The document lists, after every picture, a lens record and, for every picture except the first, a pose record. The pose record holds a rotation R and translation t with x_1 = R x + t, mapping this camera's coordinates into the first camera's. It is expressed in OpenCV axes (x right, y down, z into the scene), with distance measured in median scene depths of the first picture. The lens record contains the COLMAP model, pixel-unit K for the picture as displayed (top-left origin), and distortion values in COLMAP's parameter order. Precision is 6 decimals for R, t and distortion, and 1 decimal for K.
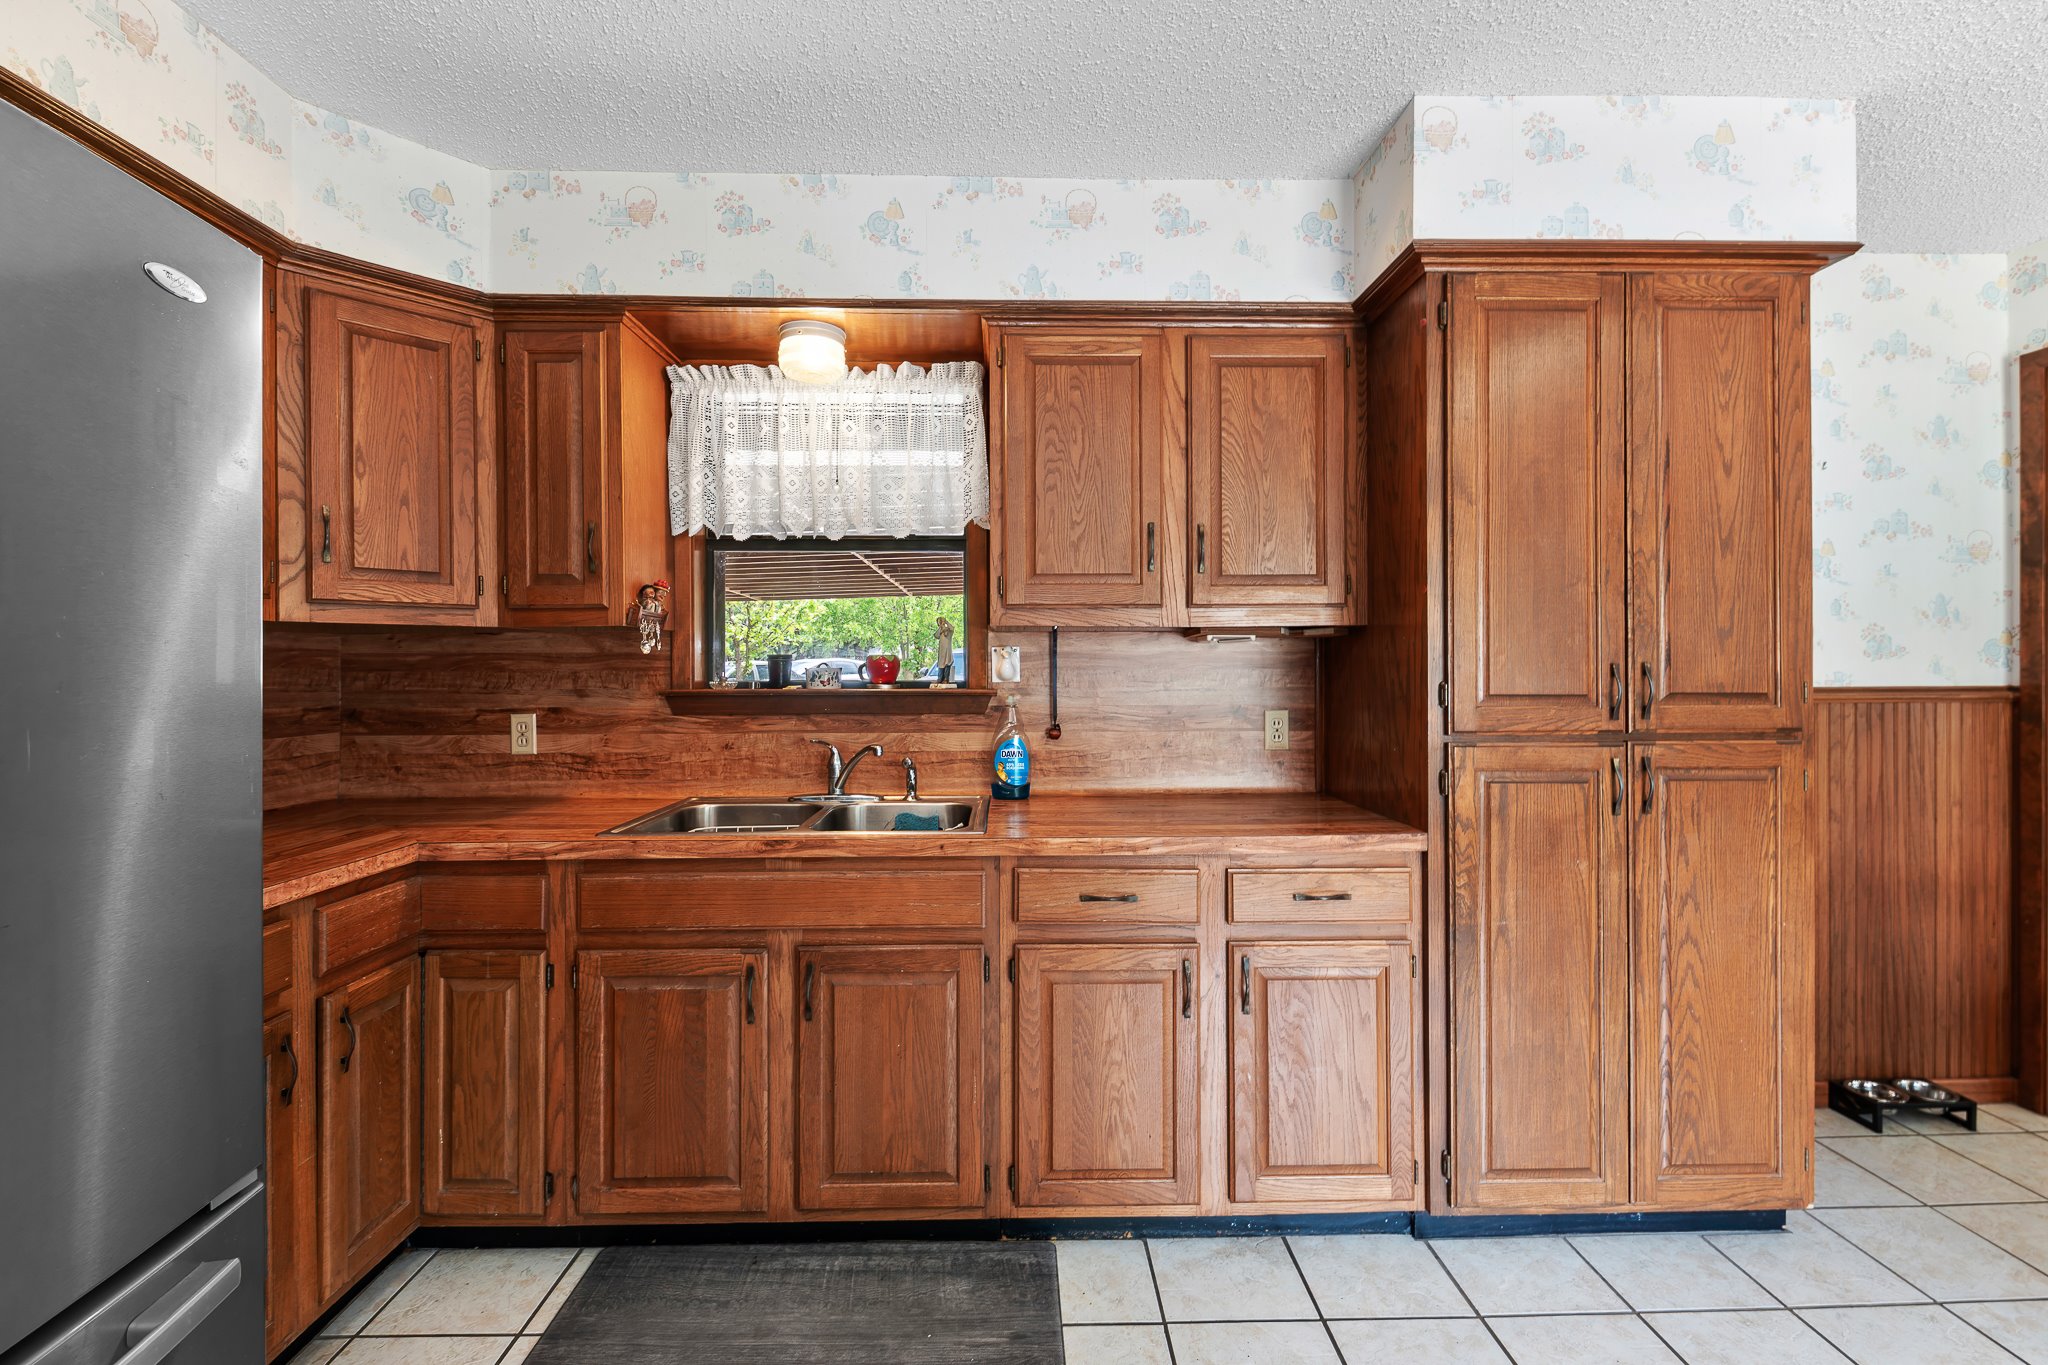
lens RADIAL K [[896.3, 0, 1024.1], [0, 896.3, 676.4], [0, 0, 1]] dist [0.014035, -0.002776]
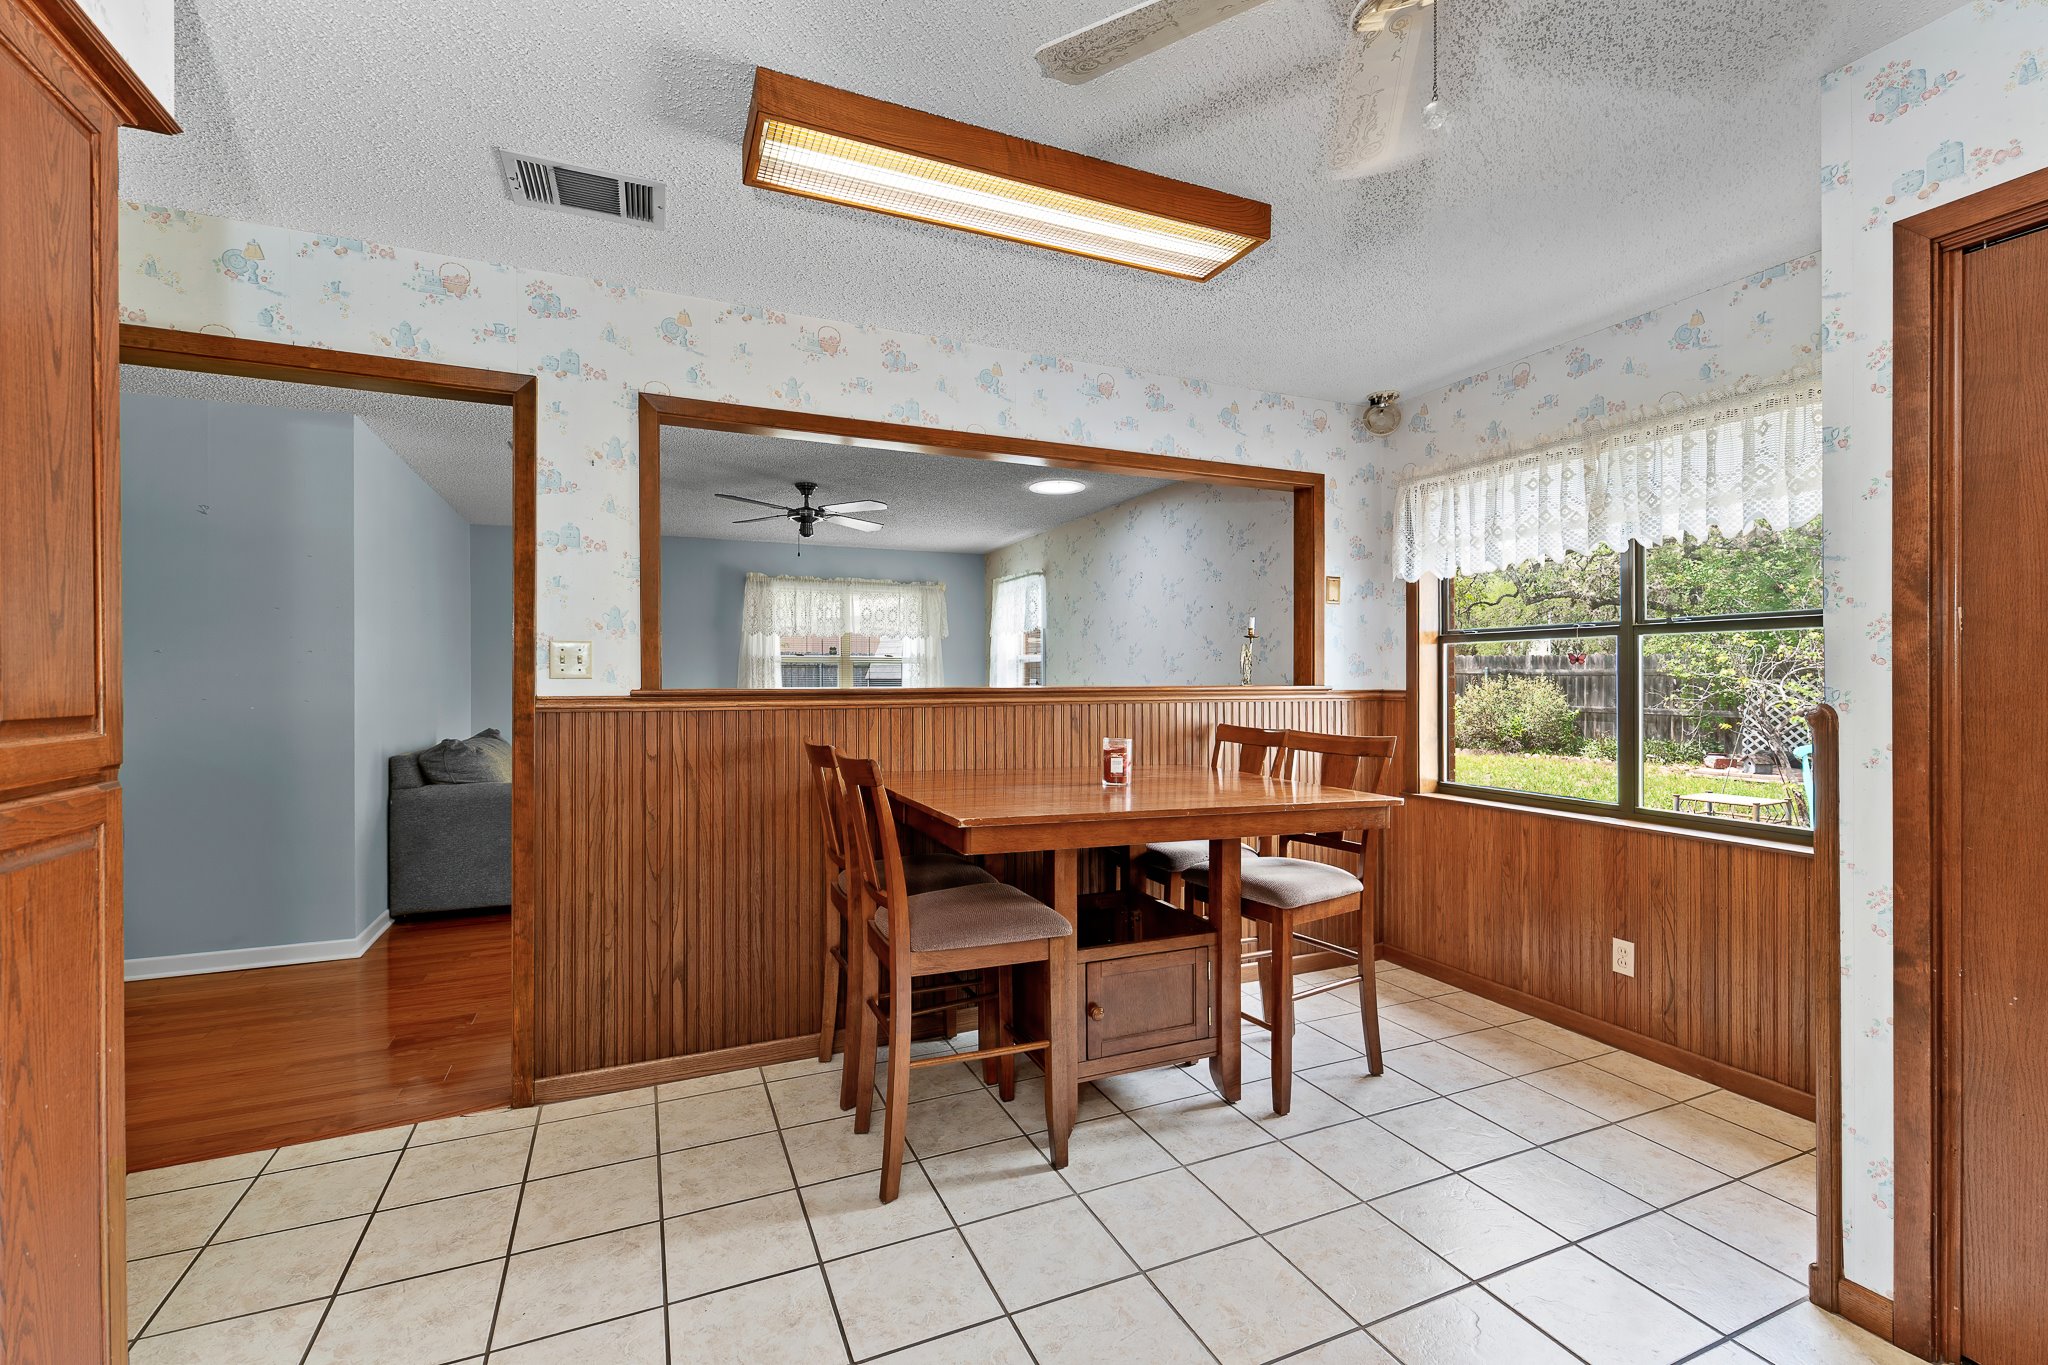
lens RADIAL K [[896.3, 0, 1031.6], [0, 896.3, 686.3], [0, 0, 1]] dist [0.014035, -0.002776]
pose [[-0.394940, -0.001757, 0.918705, -0.070976], [0.006681, 0.999966, 0.004785, -0.001883], [-0.918683, 0.008028, -0.394915, 0.628014]]
